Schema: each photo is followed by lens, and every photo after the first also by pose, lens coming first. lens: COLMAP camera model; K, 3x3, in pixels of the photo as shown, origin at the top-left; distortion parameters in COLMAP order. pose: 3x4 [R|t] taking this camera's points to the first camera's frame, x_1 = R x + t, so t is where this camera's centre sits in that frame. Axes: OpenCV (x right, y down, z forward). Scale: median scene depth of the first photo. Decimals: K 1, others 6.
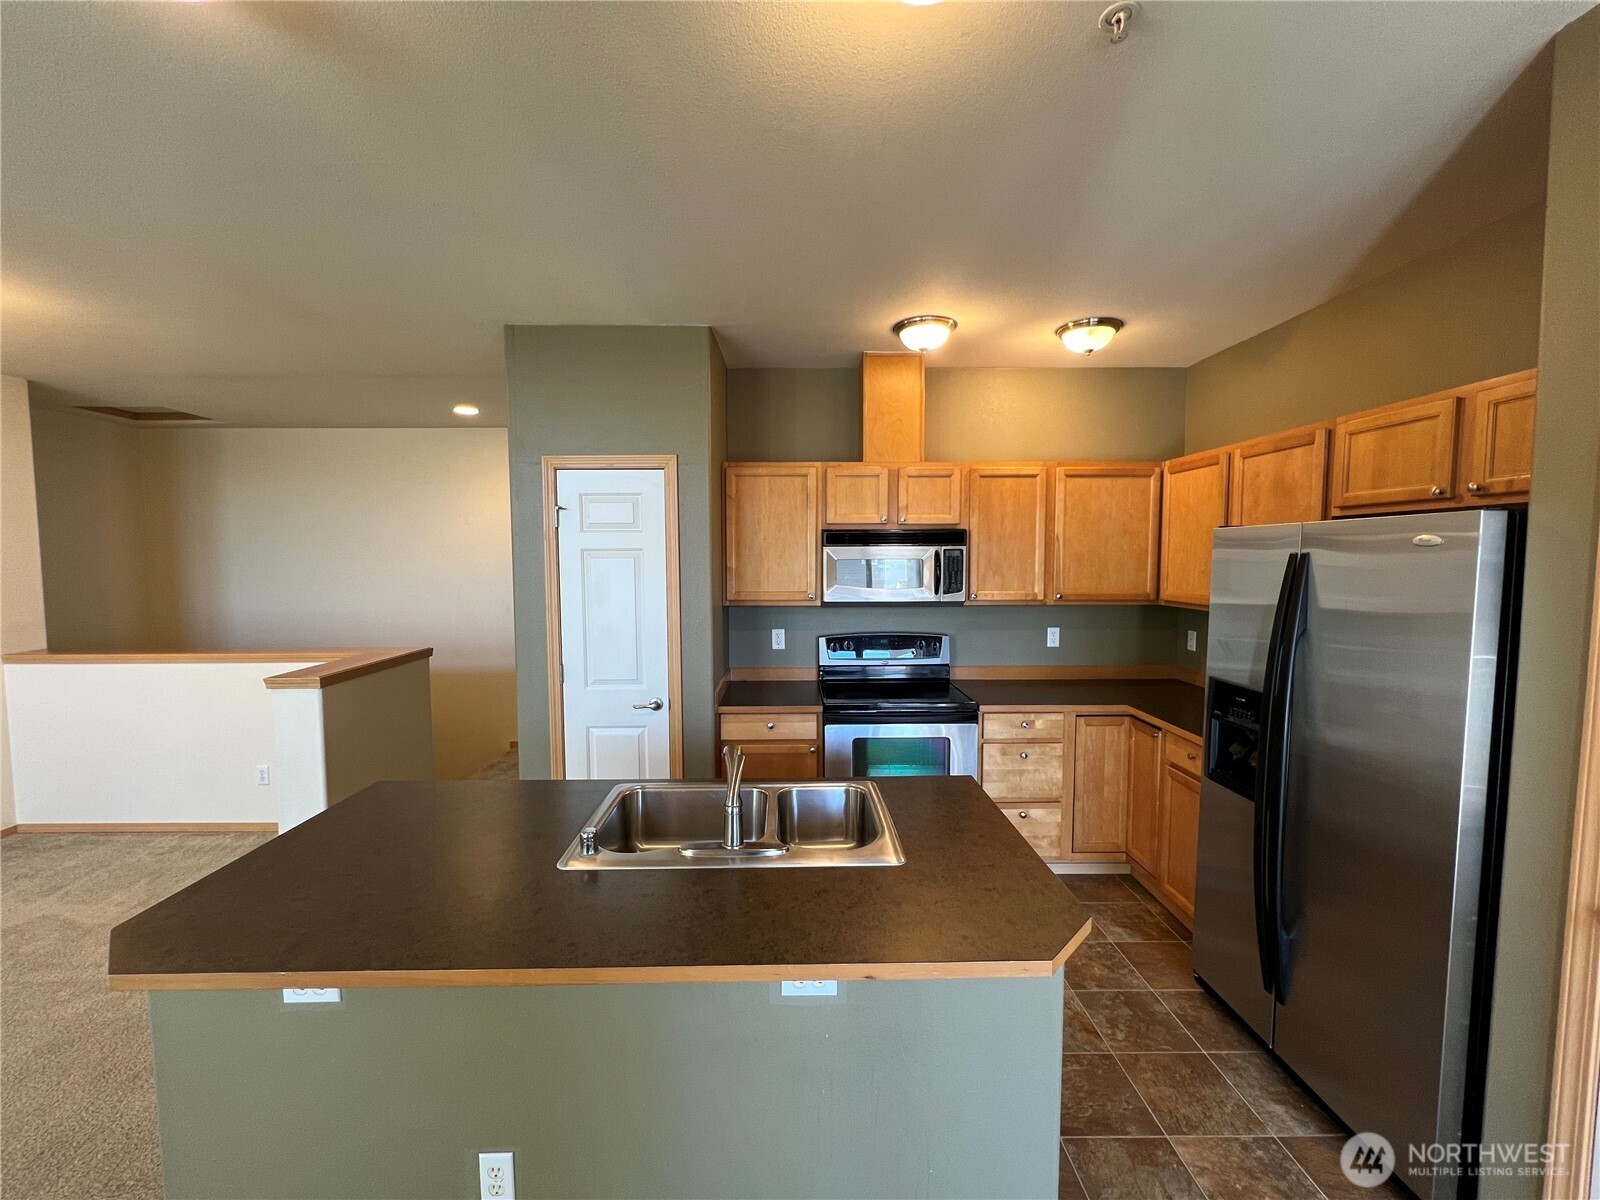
lens RADIAL K [[647.6, 0, 796.6], [0, 647.6, 603.8], [0, 0, 1]] dist [0.022721, 0.000025]
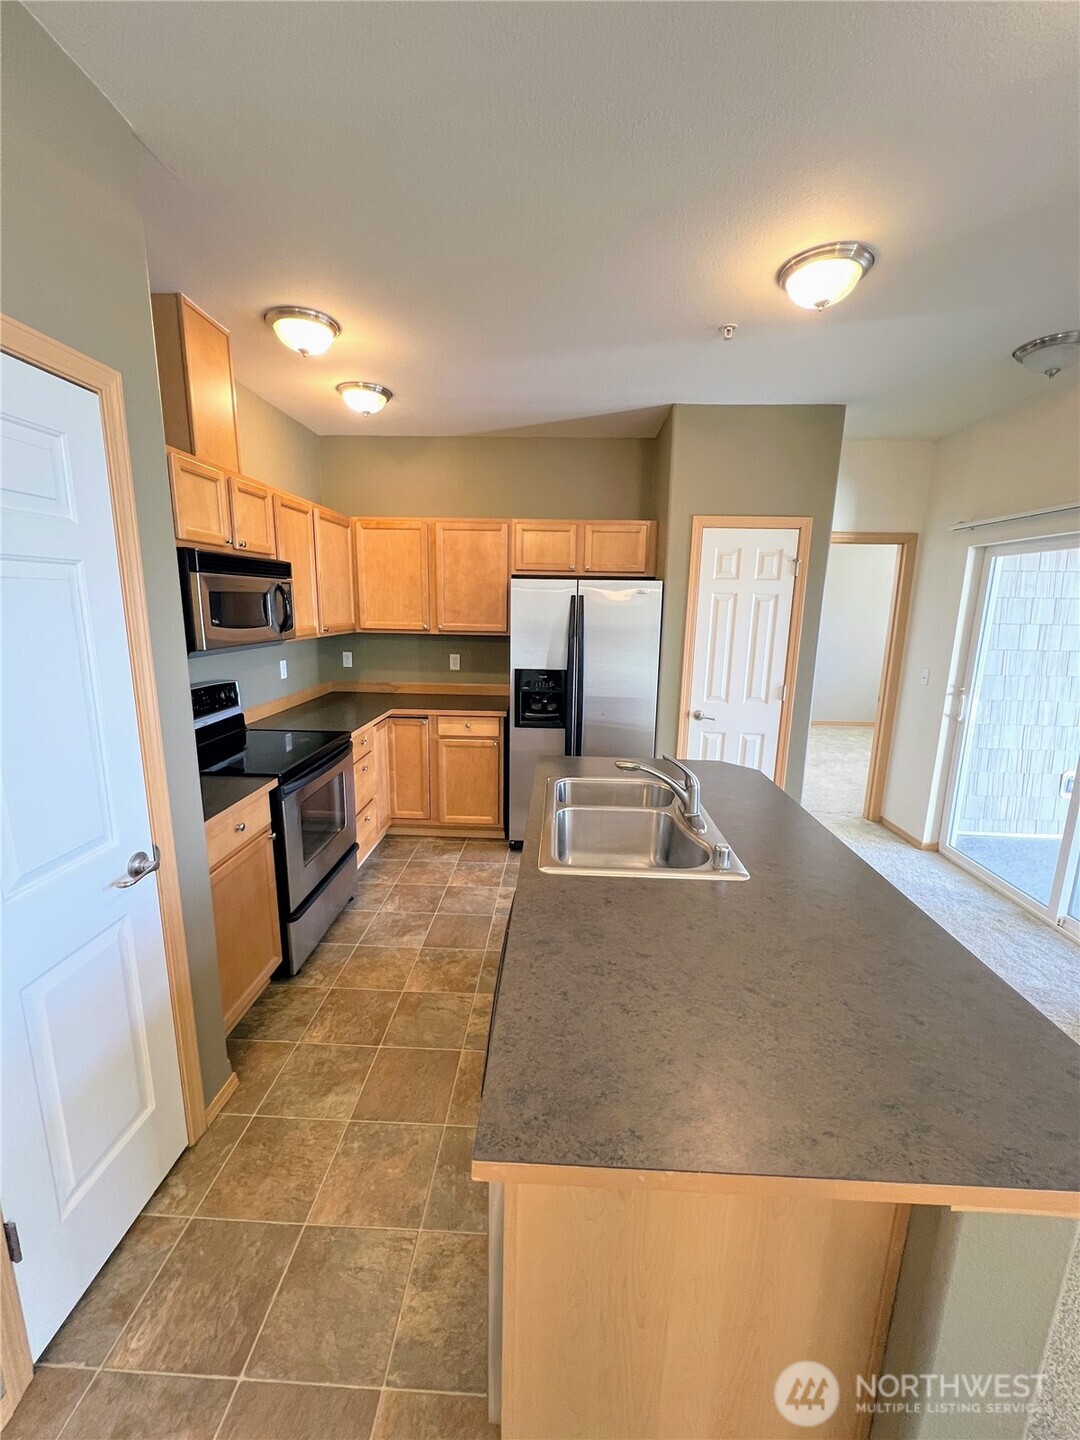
lens RADIAL K [[575.8, 0, 536.6], [0, 575.8, 716.6], [0, 0, 1]] dist [0.000355, -0.000010]
pose [[0.058345, -0.195285, 0.979010, -0.649296], [0.053770, 0.979871, 0.192252, -0.039113], [-0.996847, 0.041424, 0.067671, 0.662672]]
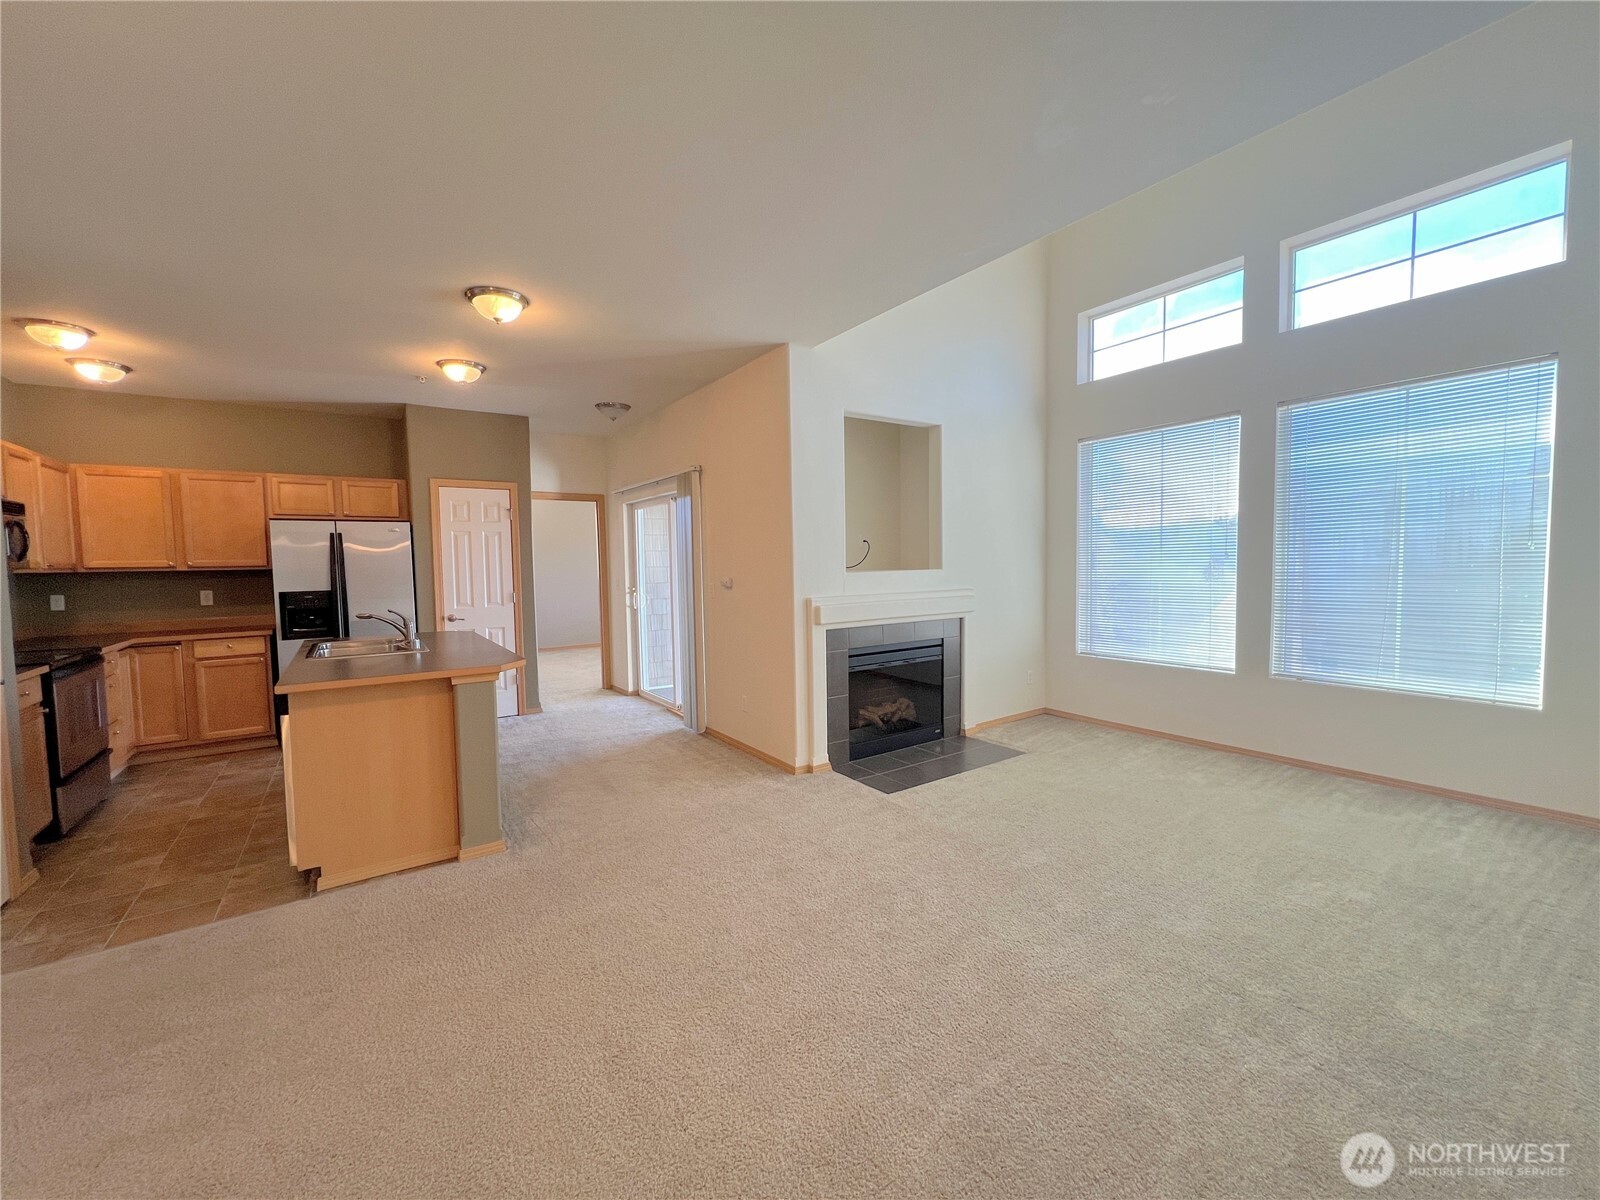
lens RADIAL K [[641.0, 0, 795.6], [0, 641.0, 593.7], [0, 0, 1]] dist [-0.000530, -0.000374]
pose [[-0.558147, -0.034297, 0.829033, -1.509183], [0.075567, 0.992892, 0.091951, 0.040768], [-0.826294, 0.113970, -0.551588, 0.600287]]
